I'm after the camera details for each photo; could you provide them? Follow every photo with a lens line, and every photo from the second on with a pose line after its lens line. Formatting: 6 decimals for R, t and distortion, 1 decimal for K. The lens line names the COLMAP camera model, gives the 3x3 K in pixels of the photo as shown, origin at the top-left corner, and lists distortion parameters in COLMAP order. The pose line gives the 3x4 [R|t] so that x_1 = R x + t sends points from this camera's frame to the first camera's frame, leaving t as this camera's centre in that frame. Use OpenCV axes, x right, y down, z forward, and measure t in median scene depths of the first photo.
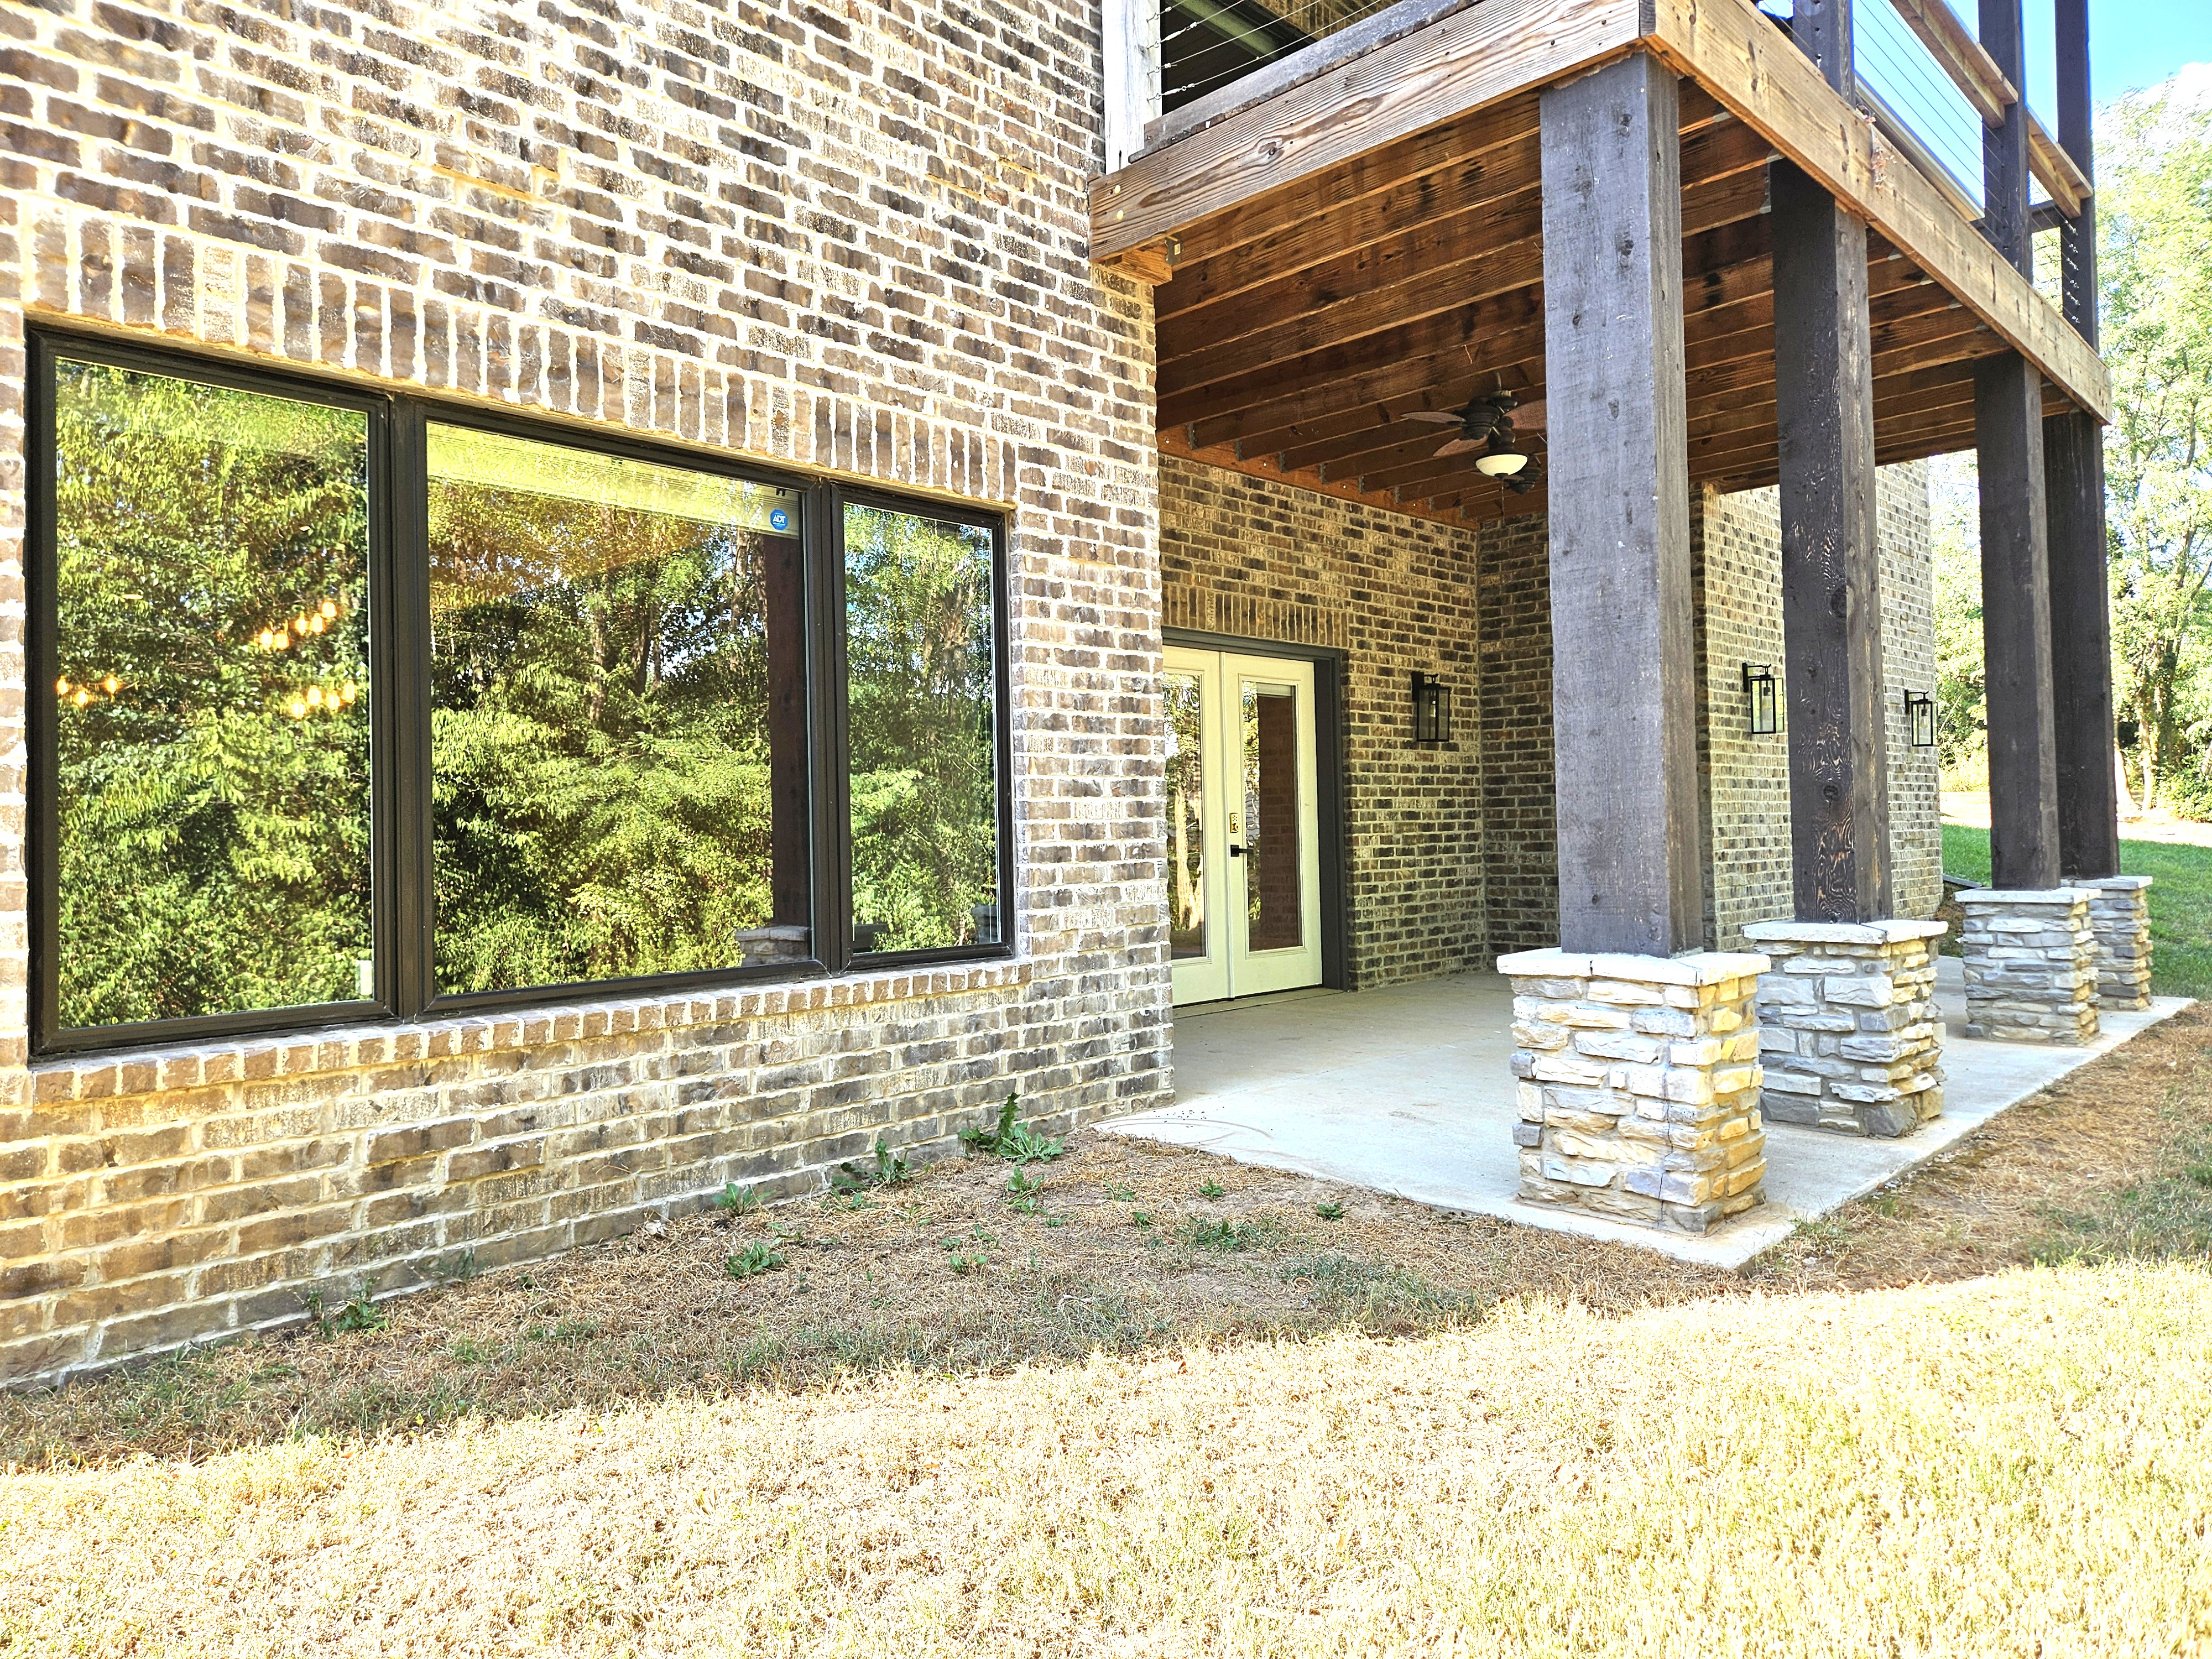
lens RADIAL K [[1471.5, 0, 1073.0], [0, 1471.5, 804.0], [0, 0, 1]] dist [0.078144, -0.070881]
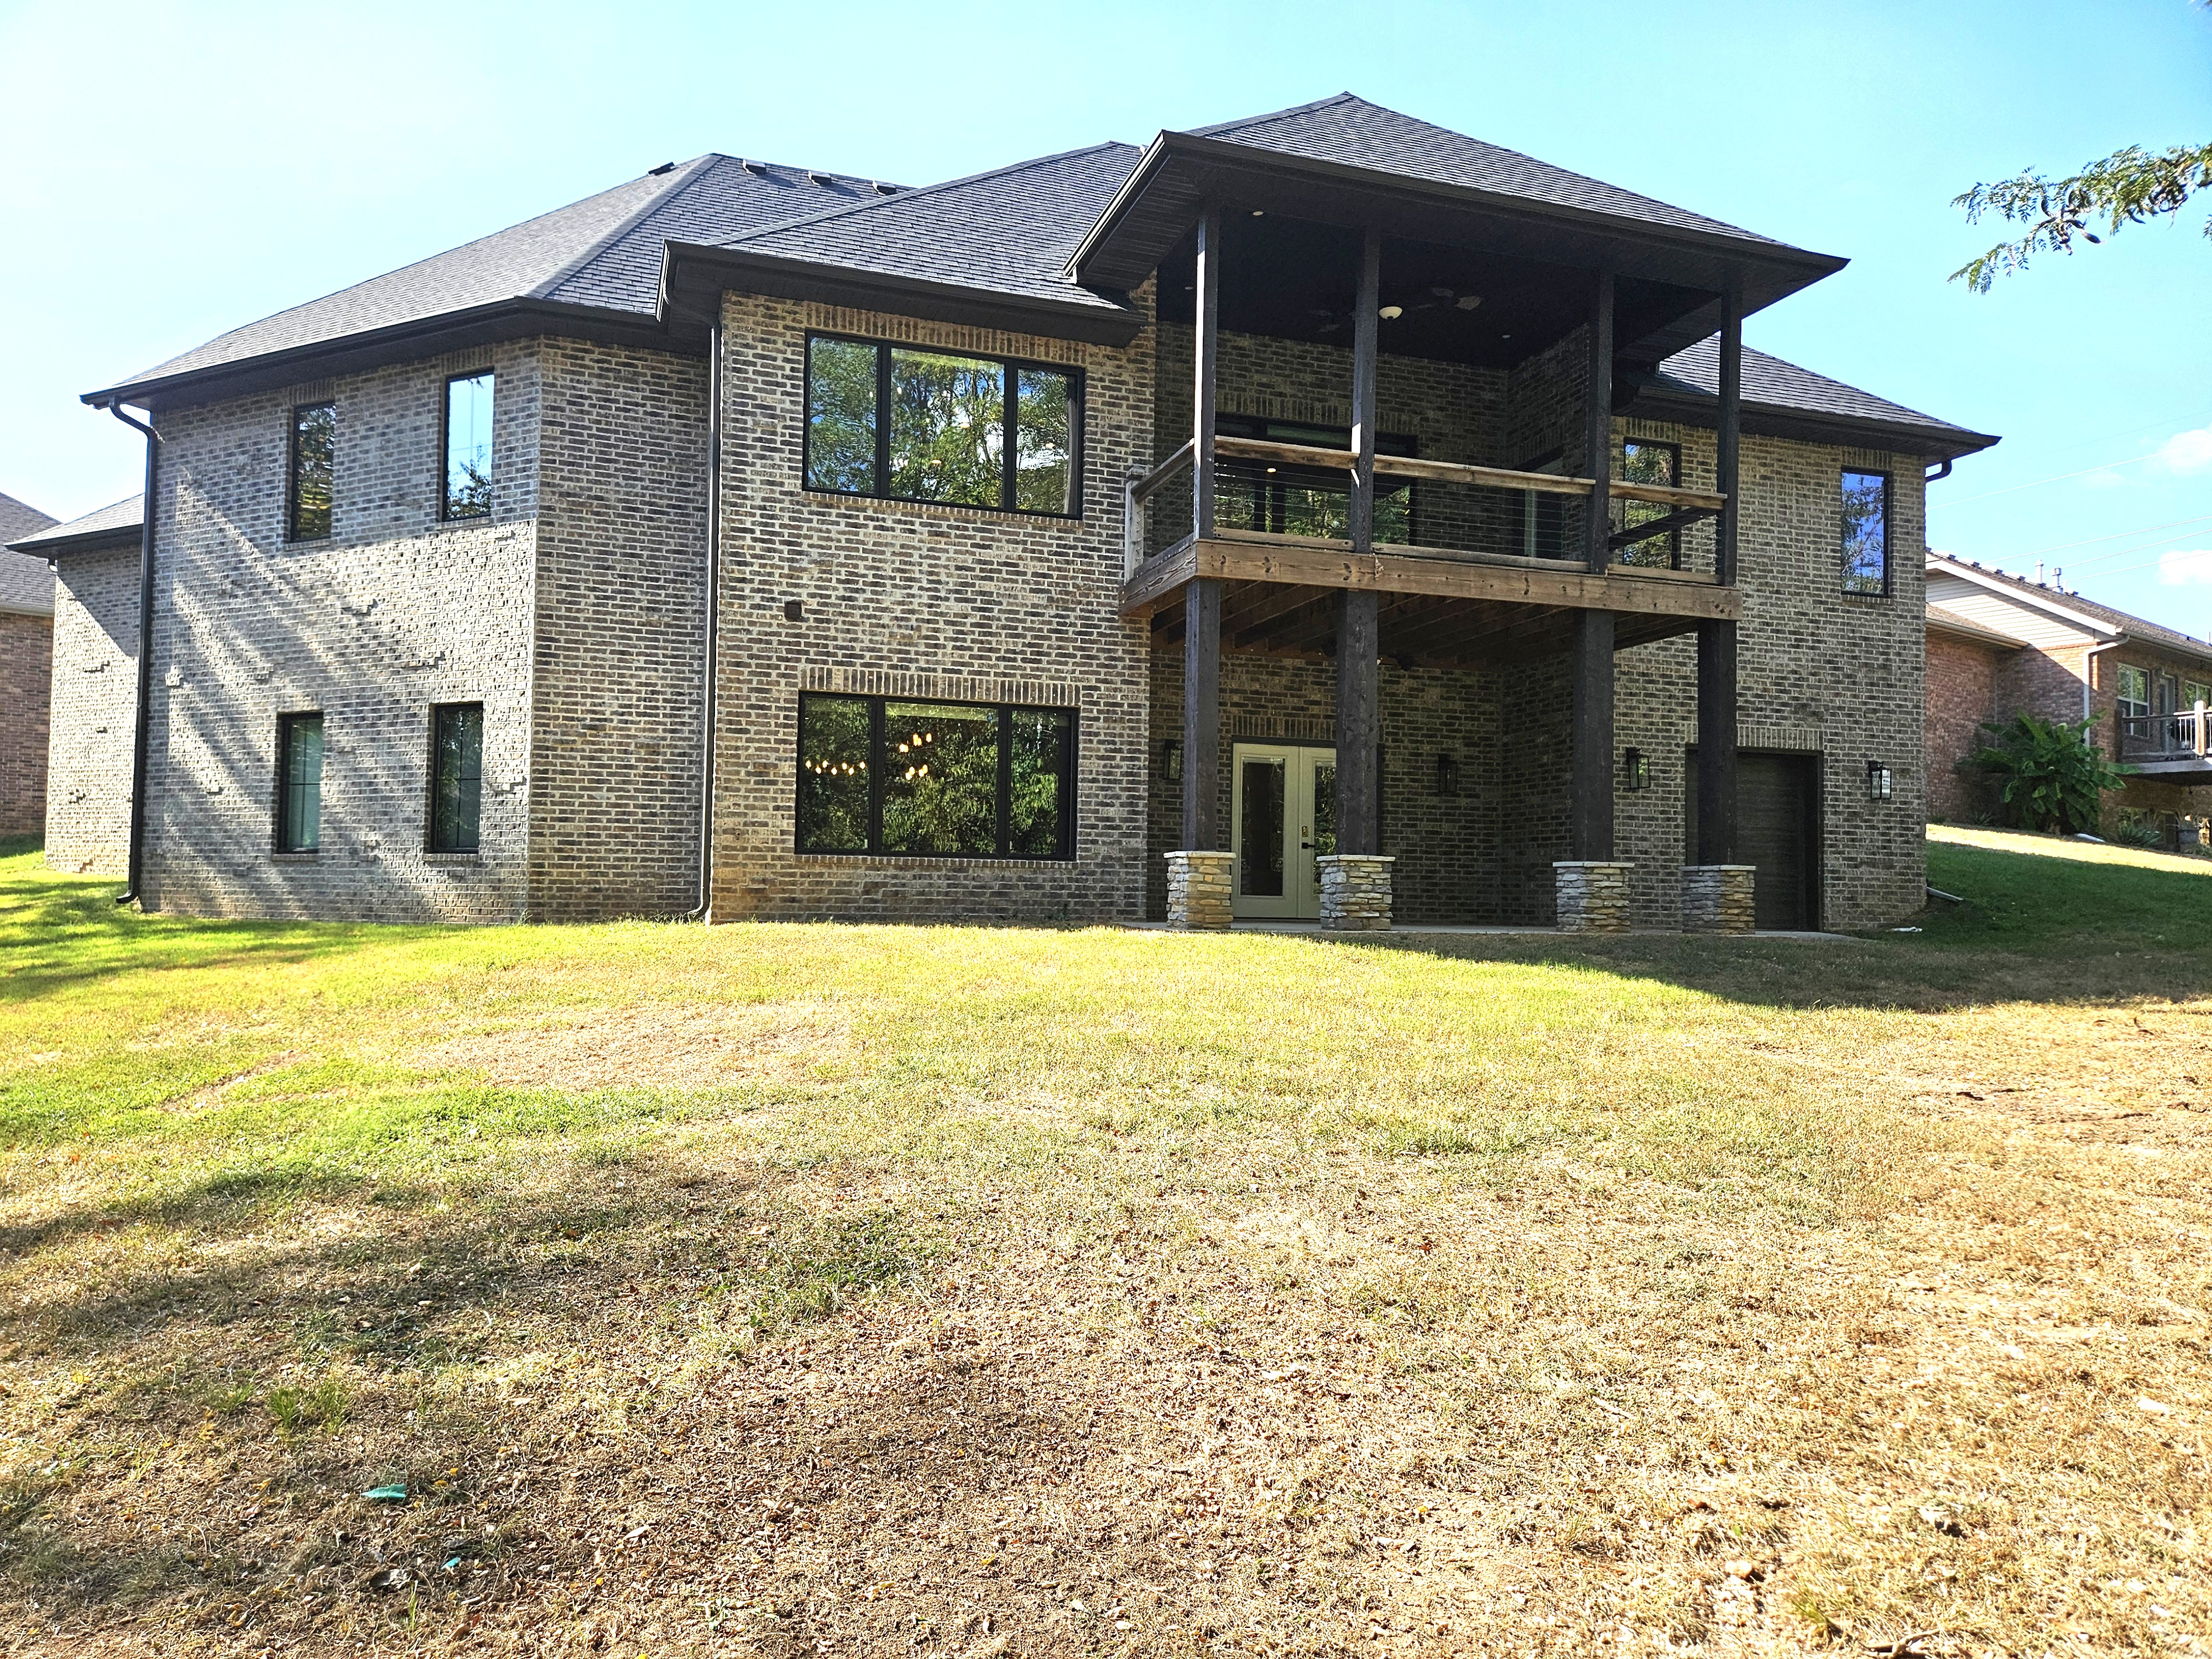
lens RADIAL K [[1471.5, 0, 1078.6], [0, 1471.5, 846.5], [0, 0, 1]] dist [0.078144, -0.070881]
pose [[0.888241, 0.021817, -0.458860, 1.233101], [-0.028293, 0.999573, -0.007243, 0.091432], [0.458506, 0.019416, 0.888479, -1.500442]]
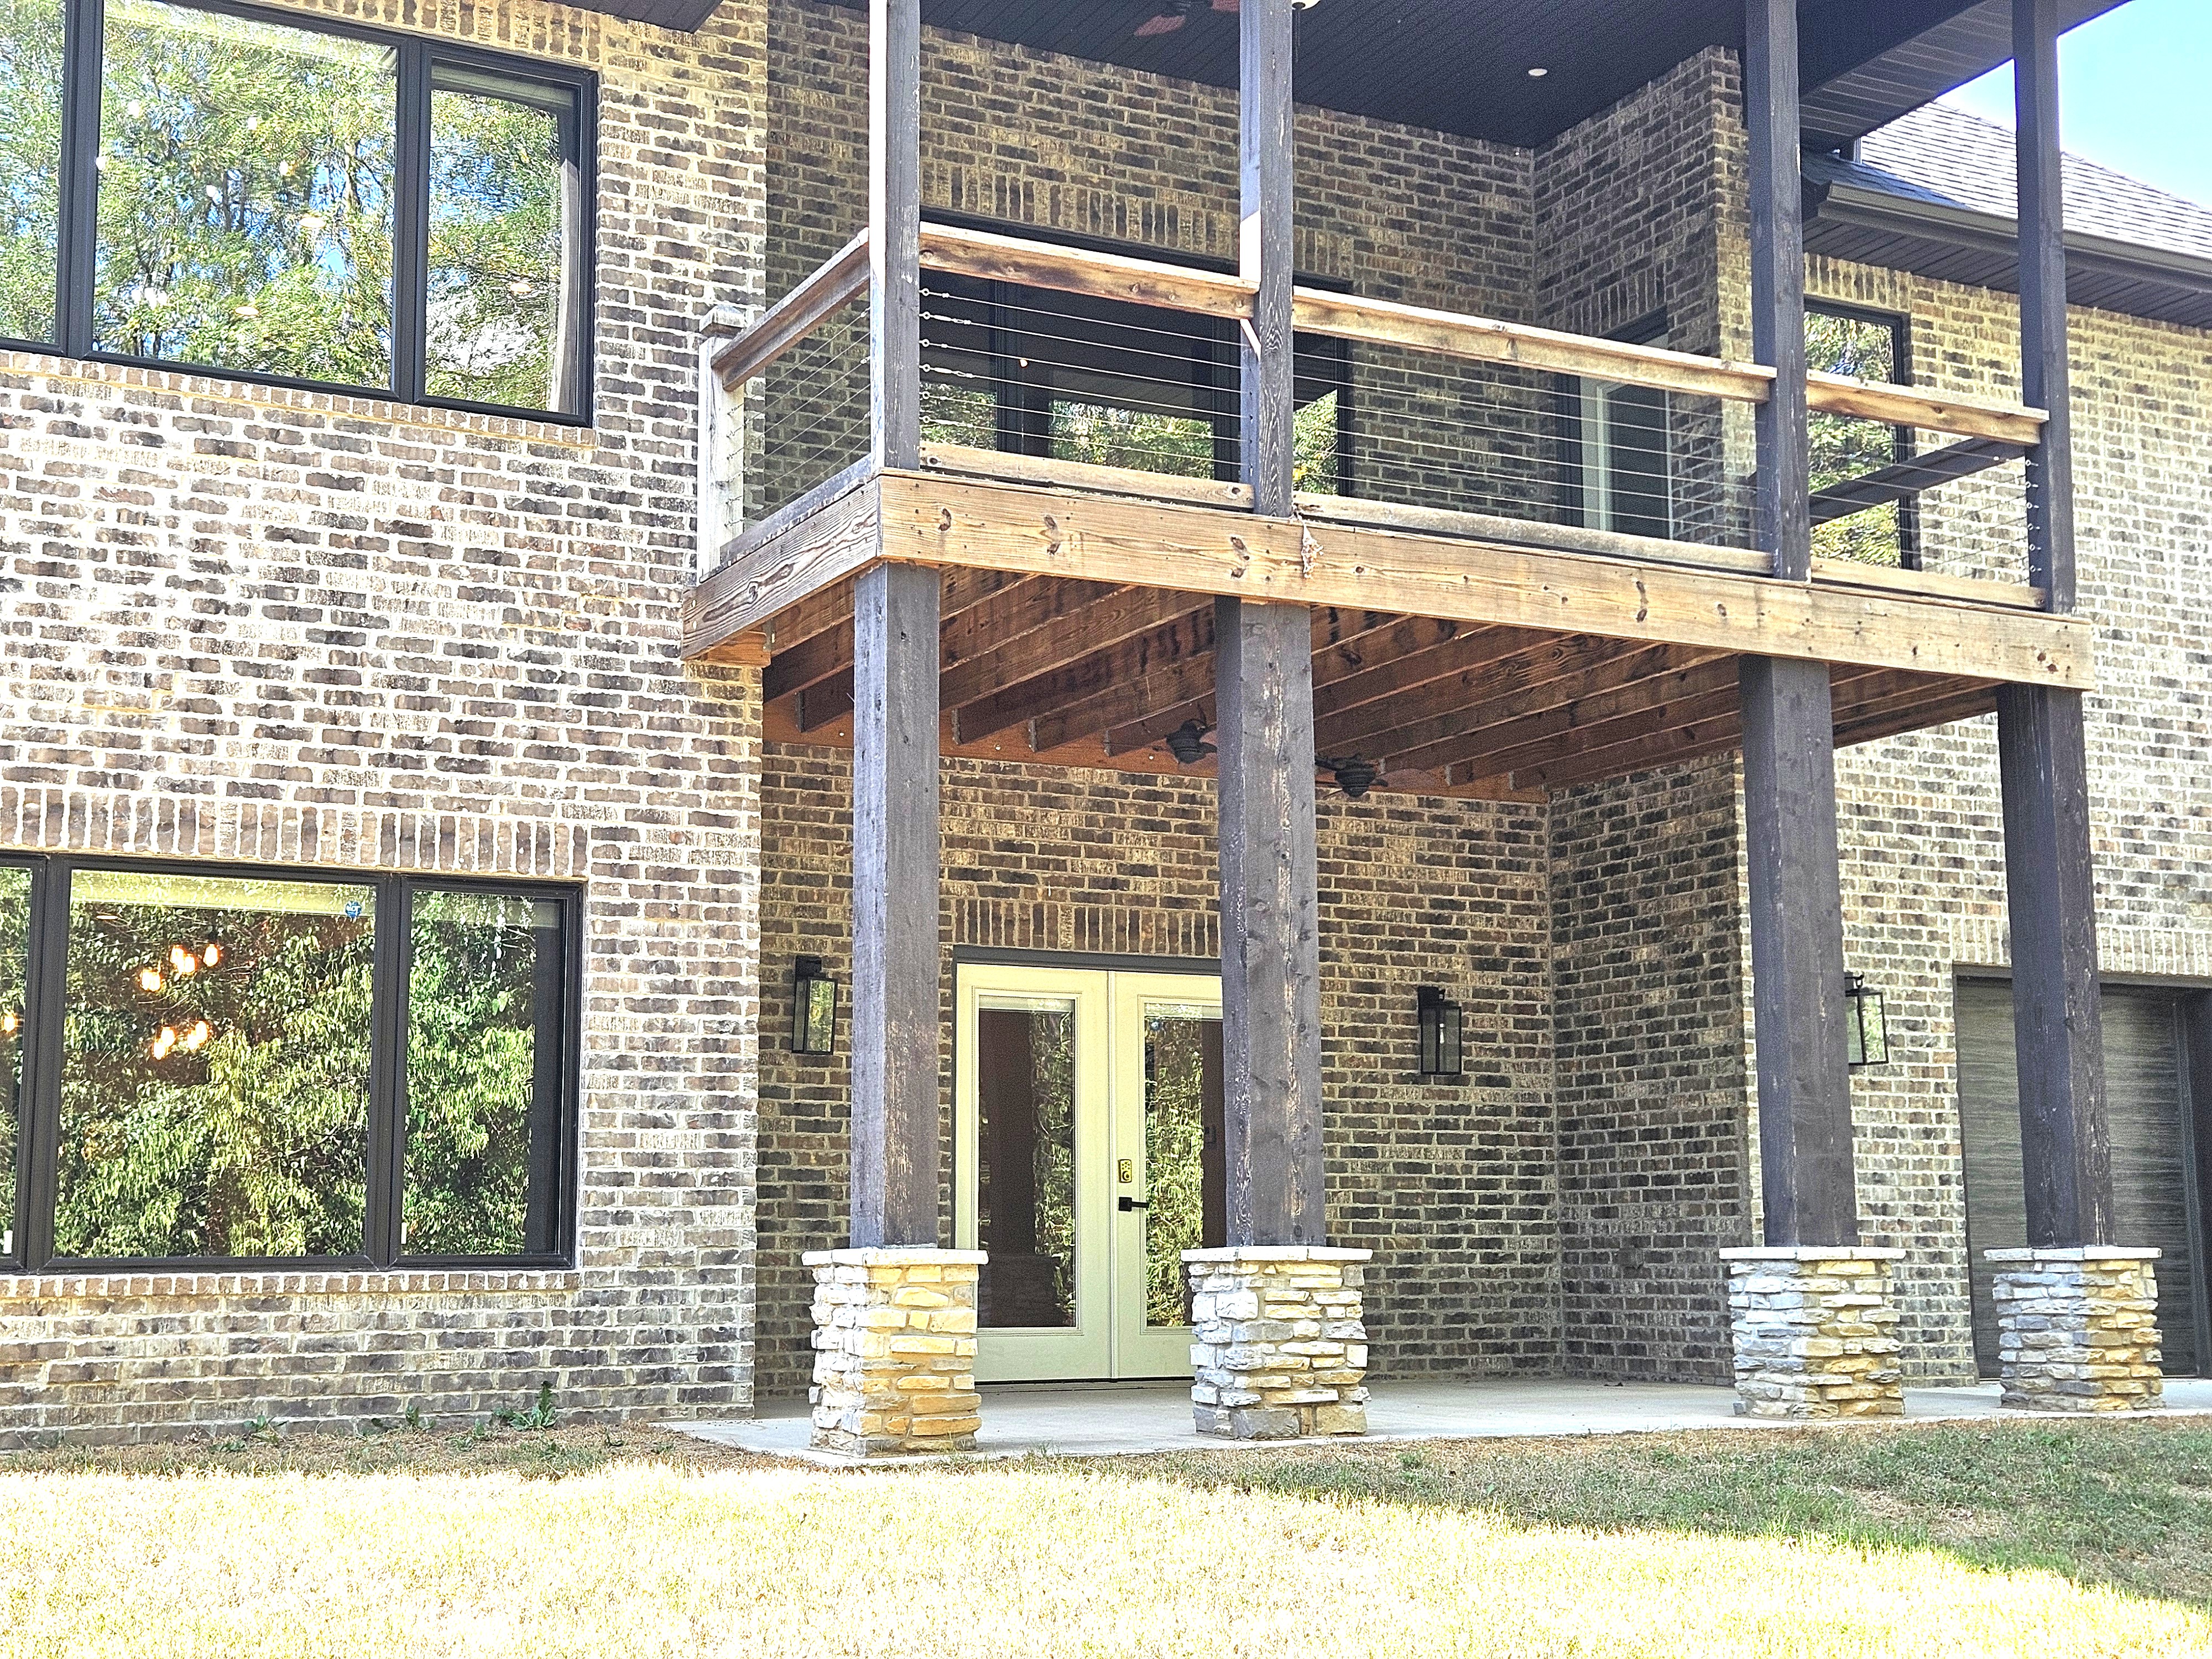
lens RADIAL K [[2933.8, 0, 1077.1], [0, 2933.8, 839.0], [0, 0, 1]] dist [0.070884, 0.000000]
pose [[0.950734, -0.025942, -0.308922, 1.000314], [-0.010773, 0.993126, -0.116554, 0.033121], [0.309822, 0.114140, 0.943919, -1.032857]]
